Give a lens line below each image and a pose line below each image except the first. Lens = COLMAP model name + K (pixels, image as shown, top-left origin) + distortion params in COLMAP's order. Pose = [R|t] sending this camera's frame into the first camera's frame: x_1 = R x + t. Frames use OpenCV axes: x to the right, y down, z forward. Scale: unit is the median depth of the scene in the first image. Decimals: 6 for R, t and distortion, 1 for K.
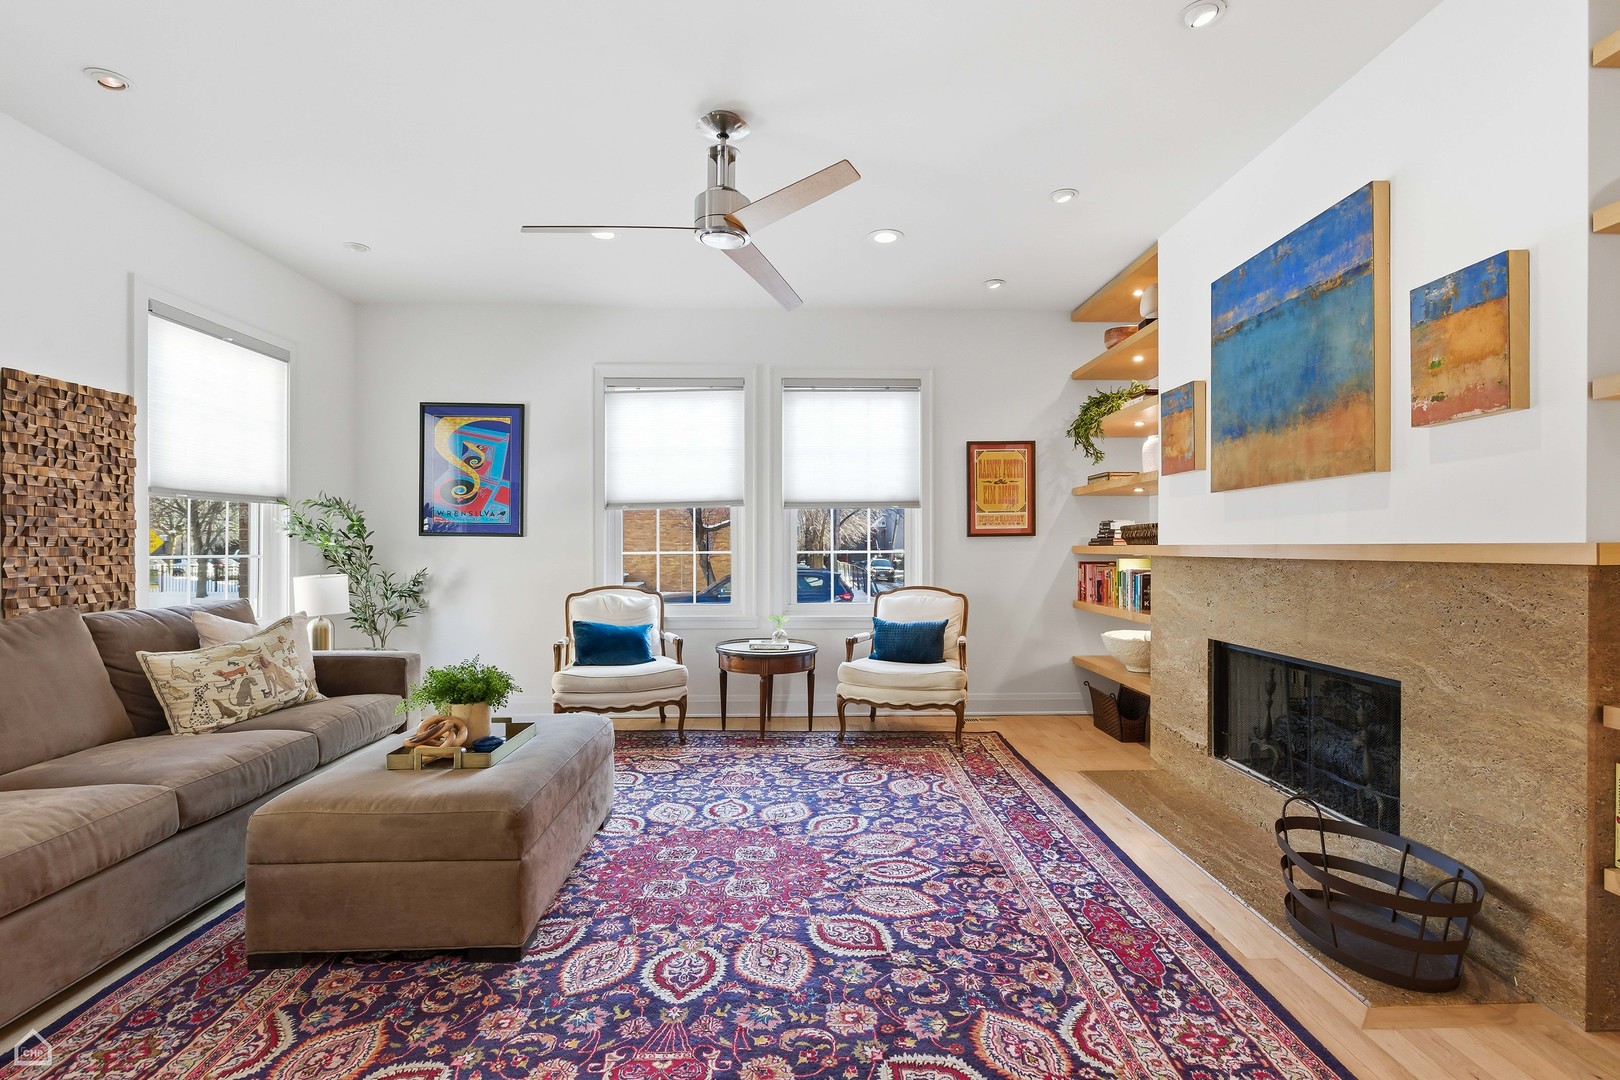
lens RADIAL K [[745.2, 0, 818.0], [0, 745.2, 548.0], [0, 0, 1]] dist [-0.001577, -0.000578]
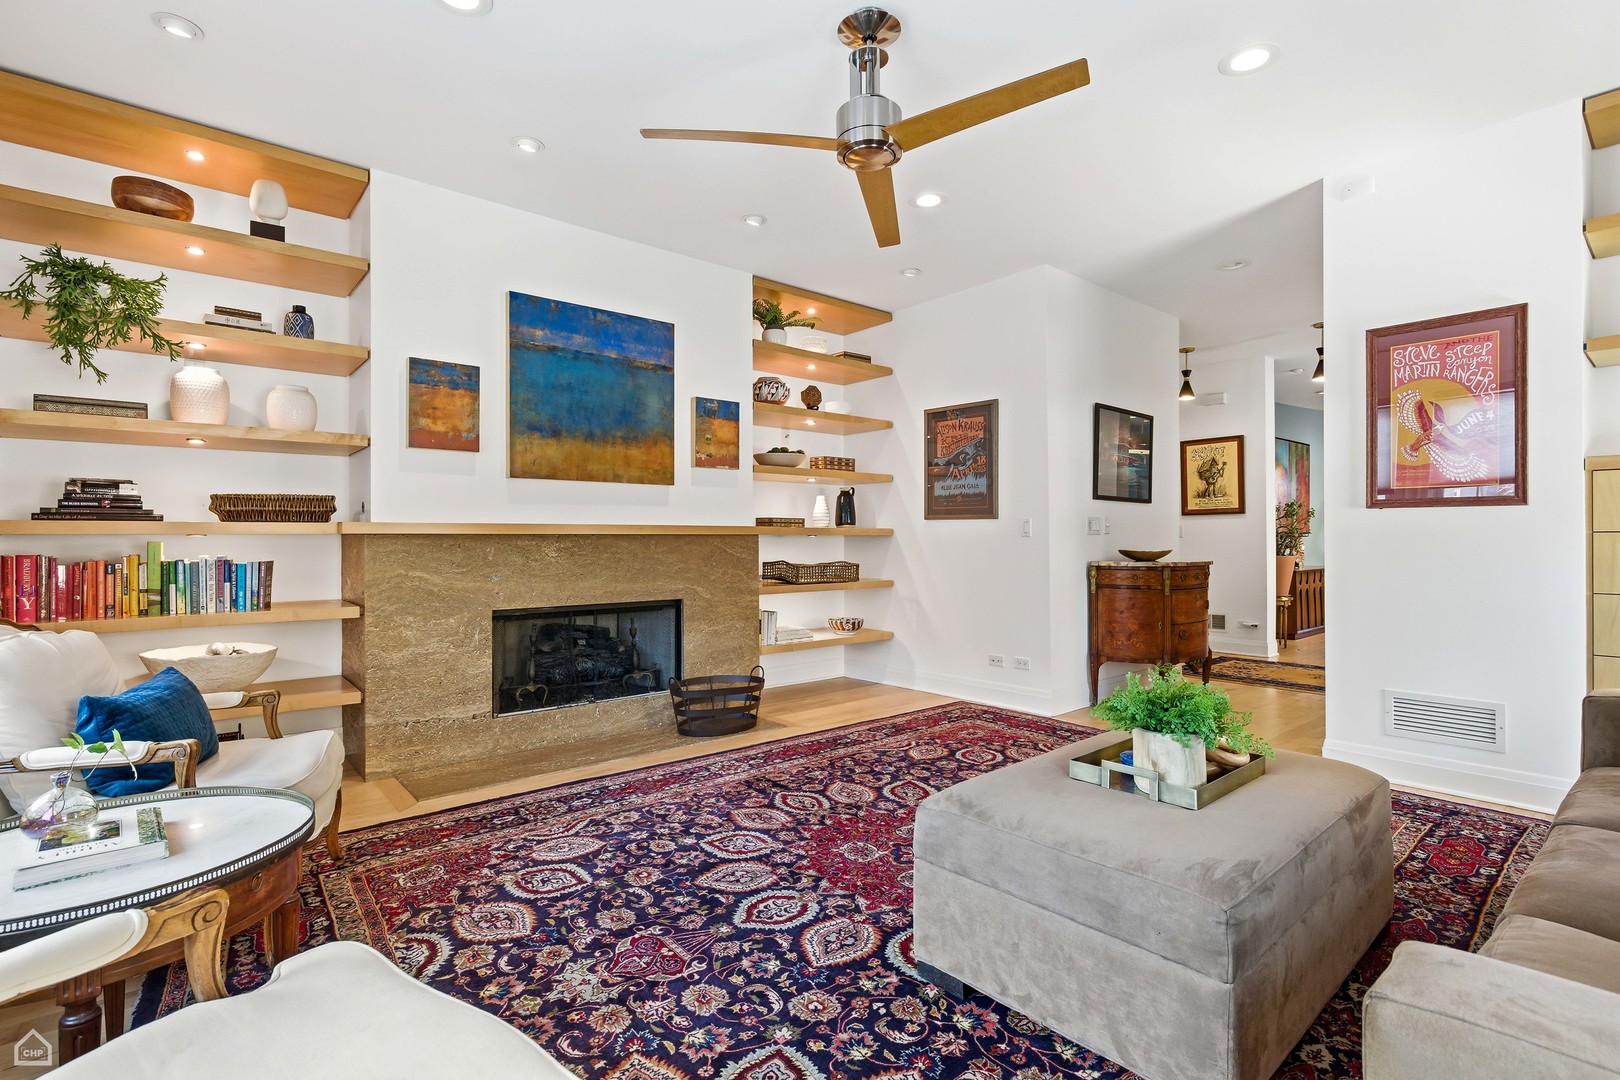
lens RADIAL K [[768.3, 0, 817.8], [0, 768.3, 536.5], [0, 0, 1]] dist [-0.000774, -0.000225]
pose [[-0.626299, 0.005142, 0.779566, -0.761869], [0.004617, 0.999985, -0.002887, 0.022935], [-0.779569, 0.001791, -0.626313, 1.570253]]
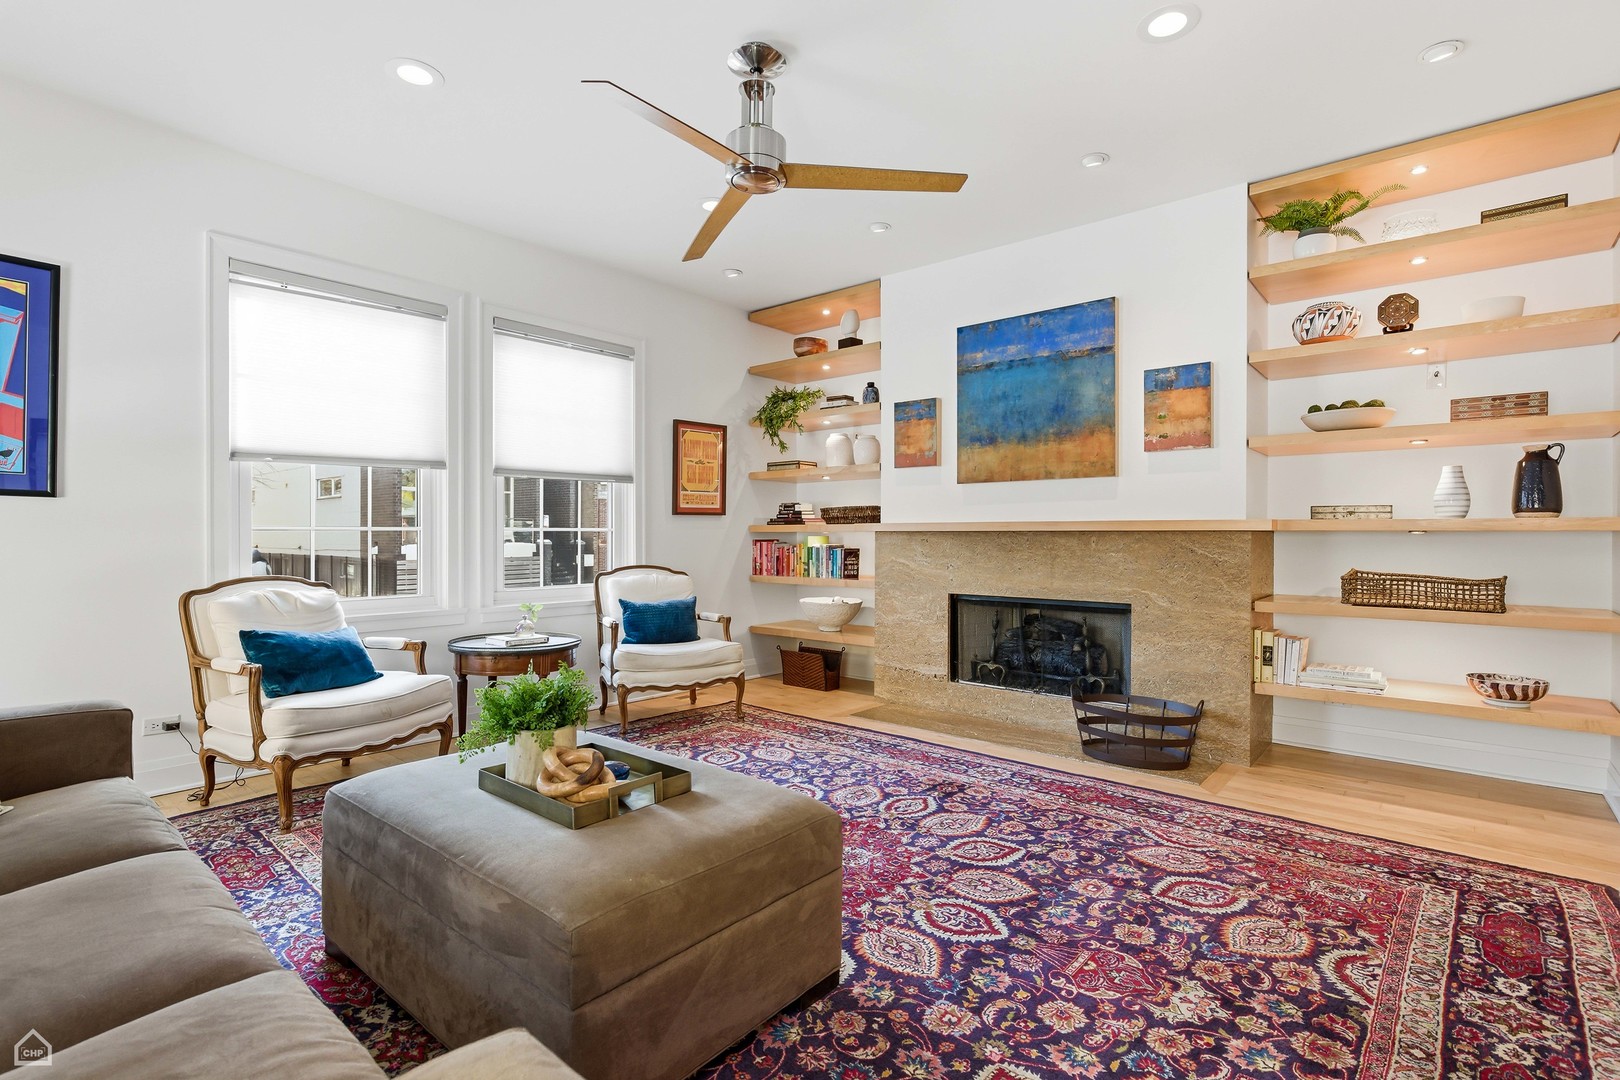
lens RADIAL K [[768.3, 0, 817.8], [0, 768.3, 536.5], [0, 0, 1]] dist [-0.000774, -0.000225]
pose [[0.669483, 0.001184, 0.742826, -0.769284], [-0.001805, 0.999998, 0.000033, 0.024191], [-0.742825, -0.001363, 0.669484, 0.299599]]
